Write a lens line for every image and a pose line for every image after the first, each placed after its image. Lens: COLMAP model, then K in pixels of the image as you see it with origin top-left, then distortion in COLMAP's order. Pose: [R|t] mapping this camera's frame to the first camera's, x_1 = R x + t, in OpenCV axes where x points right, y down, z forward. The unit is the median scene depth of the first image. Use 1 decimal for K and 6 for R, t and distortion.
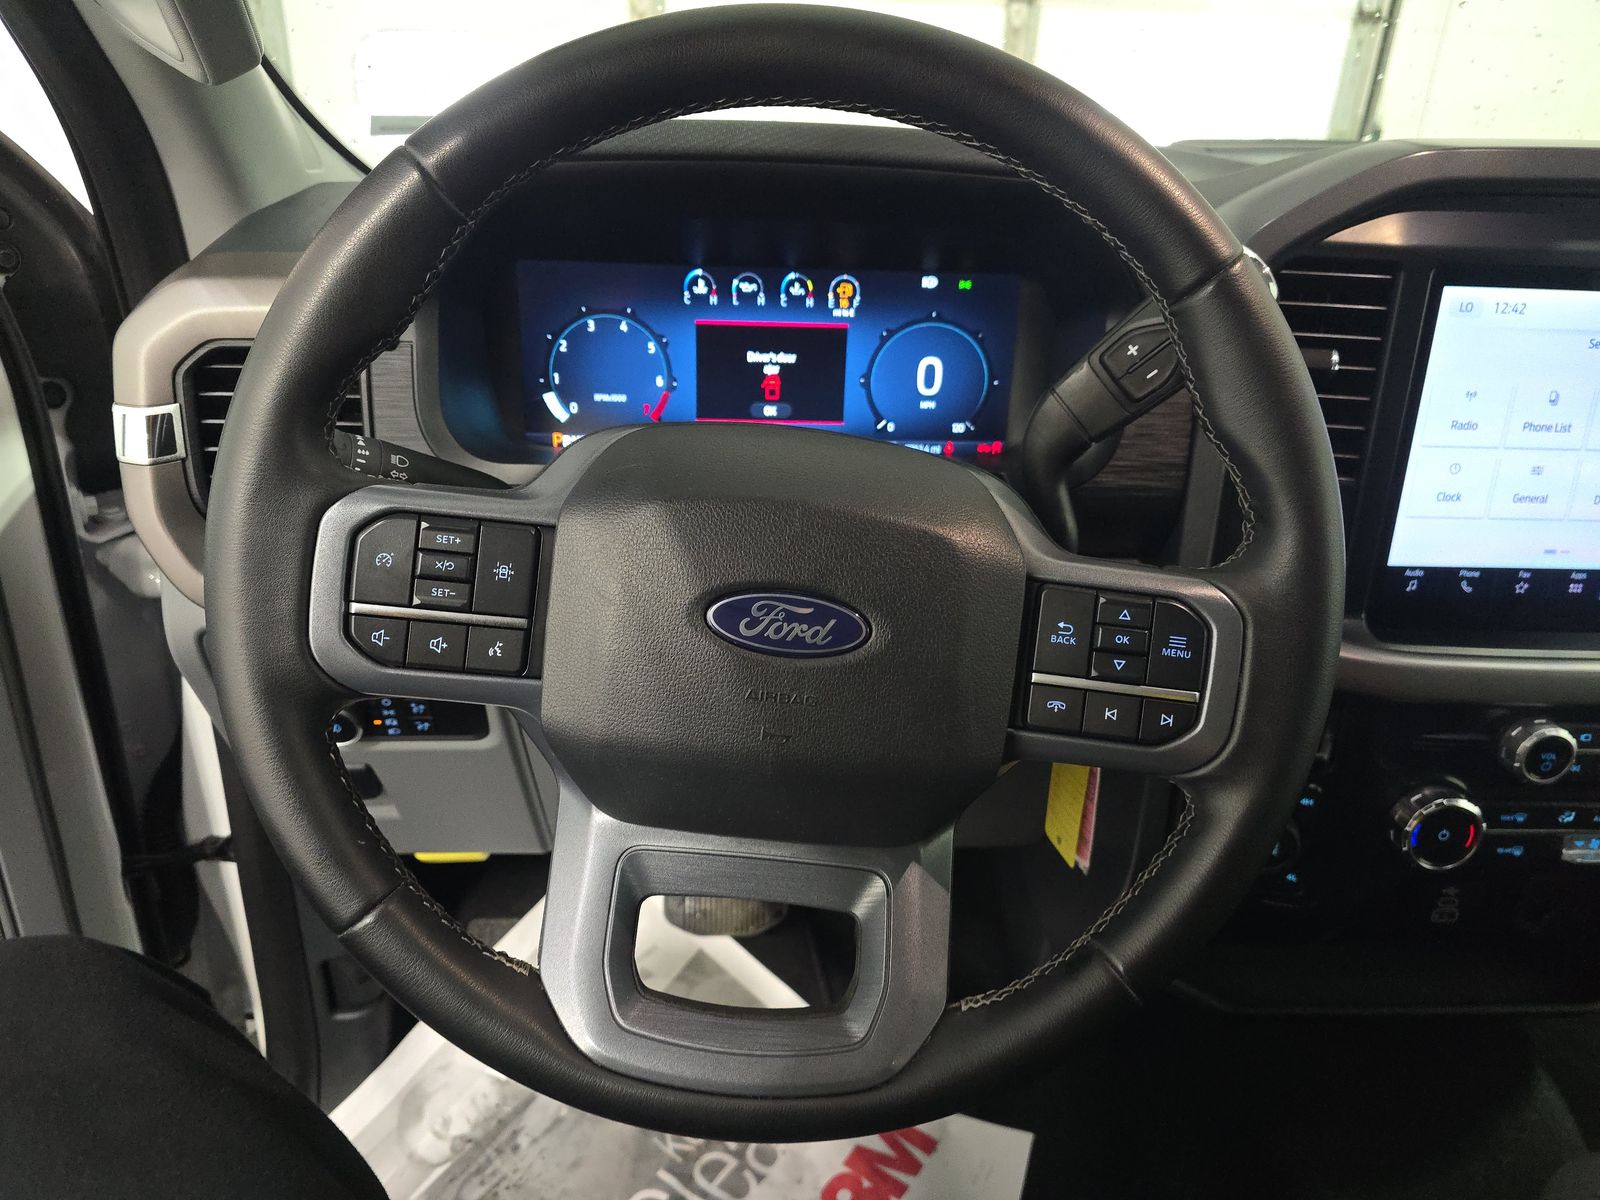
lens RADIAL K [[1084.0, 0, 816.4], [0, 1084.0, 600.9], [0, 0, 1]] dist [0.007160, 0.003161]
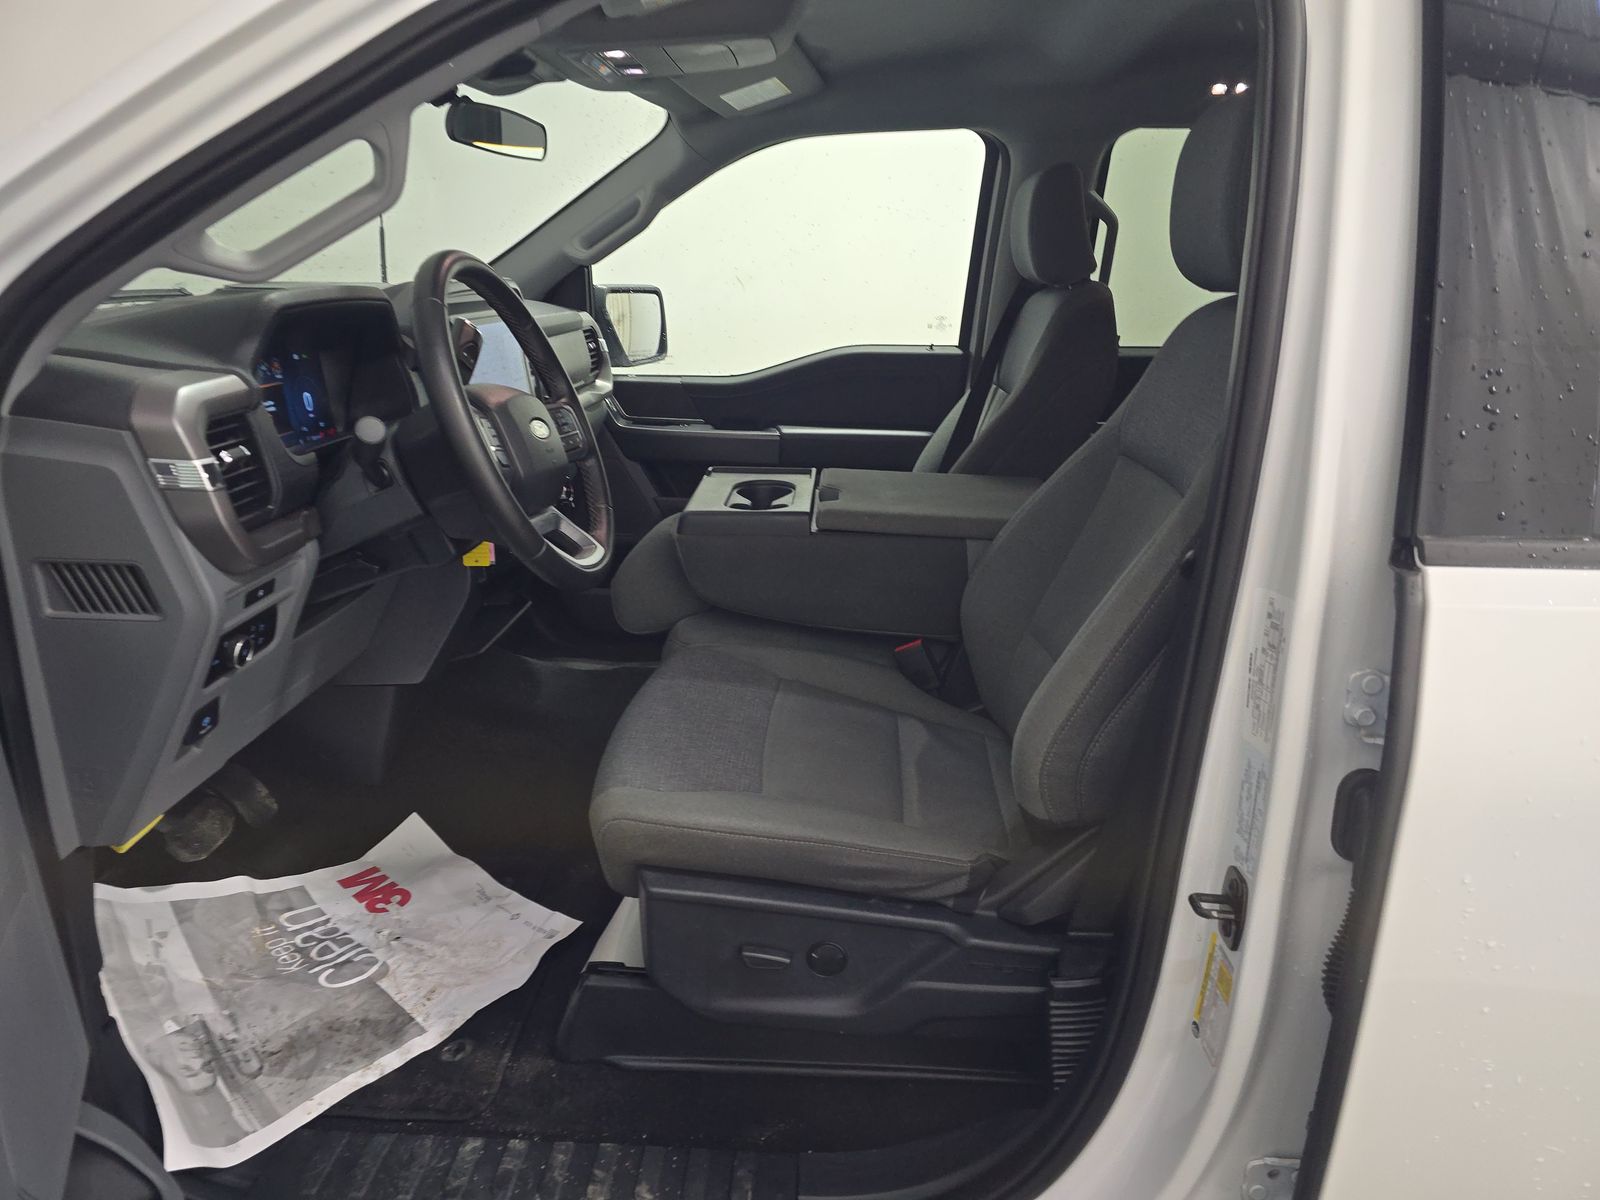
lens RADIAL K [[1084.0, 0, 816.4], [0, 1084.0, 600.9], [0, 0, 1]] dist [0.007160, 0.003161]
pose [[0.076711, -0.323041, 0.943271, -2.123429], [0.415578, 0.870322, 0.264262, -0.025411], [-0.906317, 0.371731, 0.201012, -0.167482]]
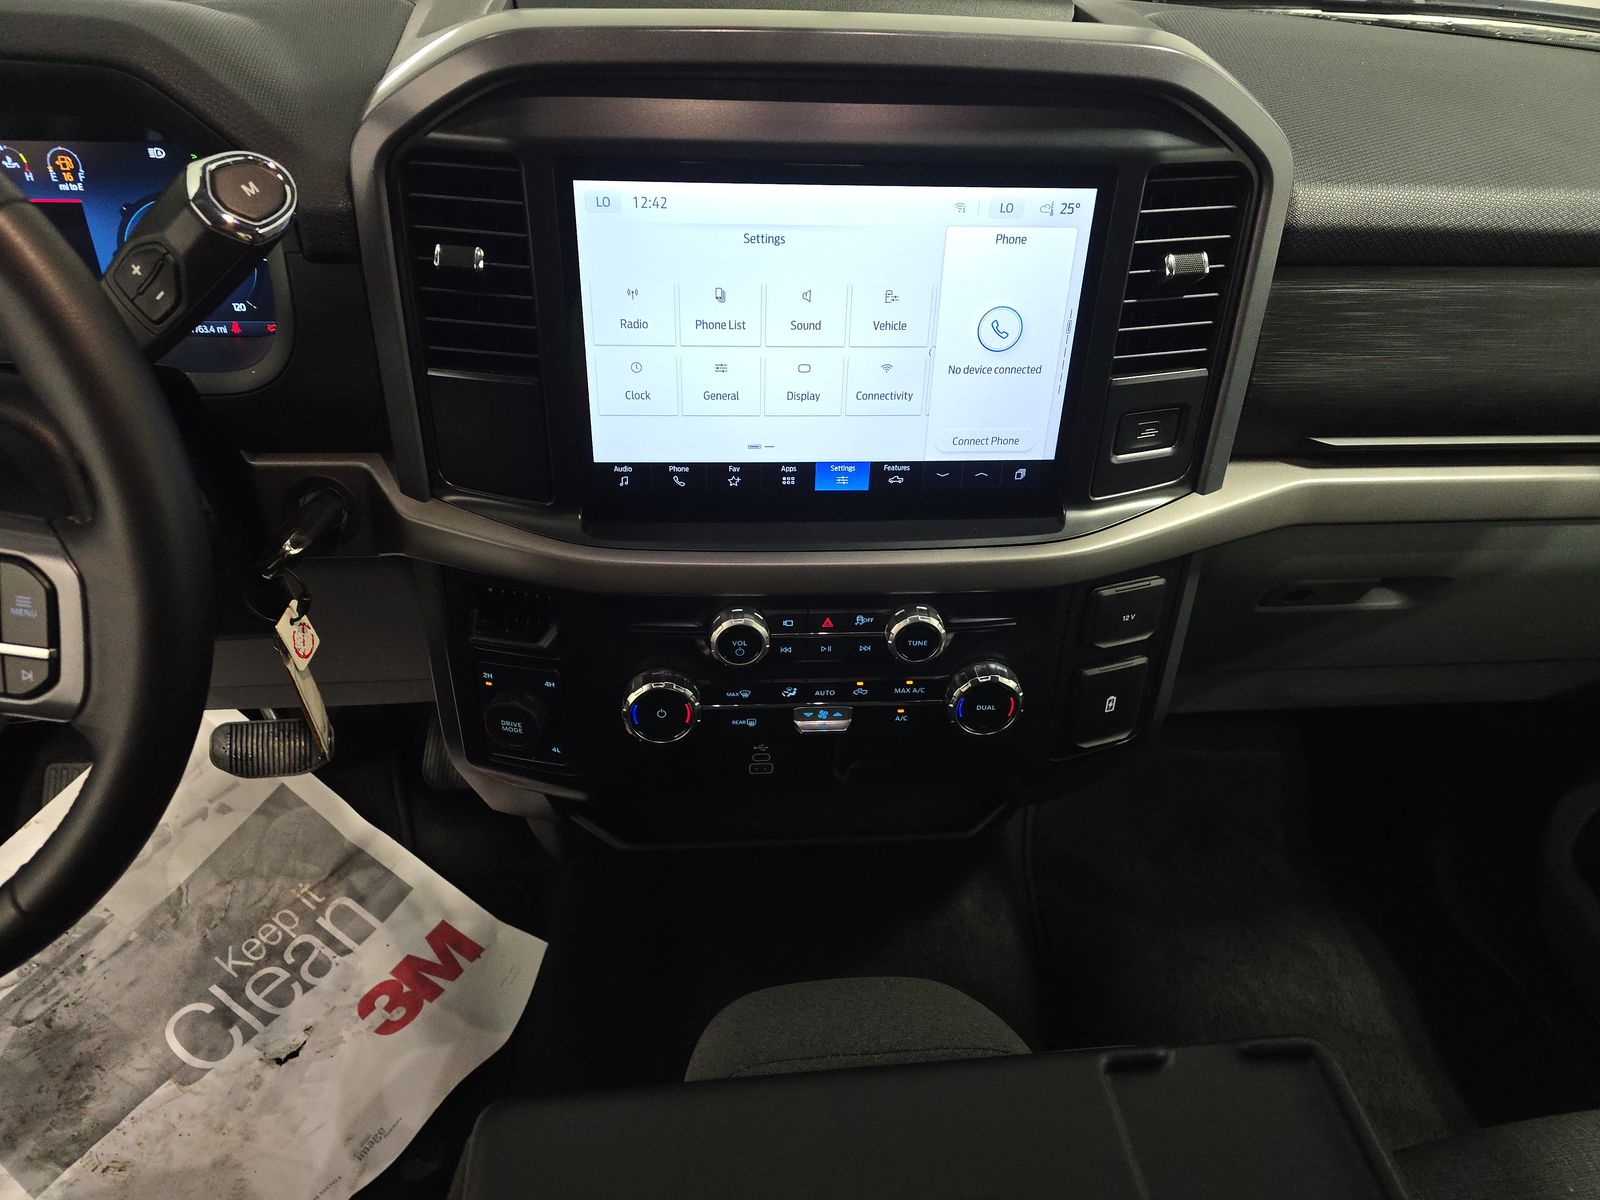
lens RADIAL K [[1066.5, 0, 800.0], [0, 1066.5, 600.0], [0, 0, 1]] dist [0.078179, -0.076943]
pose [[0.999323, -0.021312, 0.030002, 0.678013], [0.014887, 0.979672, 0.200053, -0.103031], [-0.033656, -0.199471, 0.979326, -0.015979]]
